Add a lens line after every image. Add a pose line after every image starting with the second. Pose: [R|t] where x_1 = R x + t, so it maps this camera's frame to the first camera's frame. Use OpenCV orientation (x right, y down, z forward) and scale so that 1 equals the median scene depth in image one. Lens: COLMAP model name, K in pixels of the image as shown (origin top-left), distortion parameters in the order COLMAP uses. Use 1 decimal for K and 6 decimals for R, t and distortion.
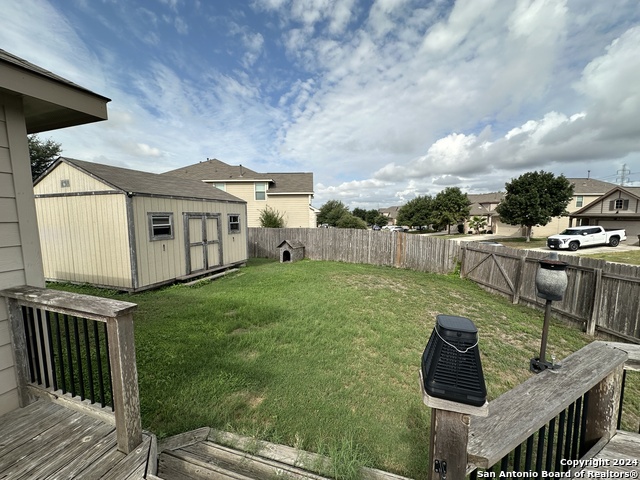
lens RADIAL K [[256.0, 0, 319.7], [0, 256.0, 238.8], [0, 0, 1]] dist [-0.002167, 0.001006]
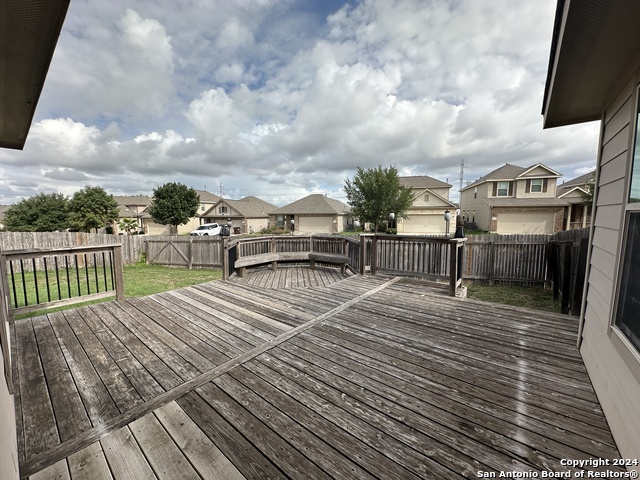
lens RADIAL K [[256.0, 0, 320.2], [0, 256.0, 240.5], [0, 0, 1]] dist [-0.002167, 0.001006]
pose [[0.335820, -0.091052, 0.937515, -0.091982], [0.094069, 0.993583, 0.062801, 0.009242], [-0.937217, 0.067101, 0.342230, -0.068050]]
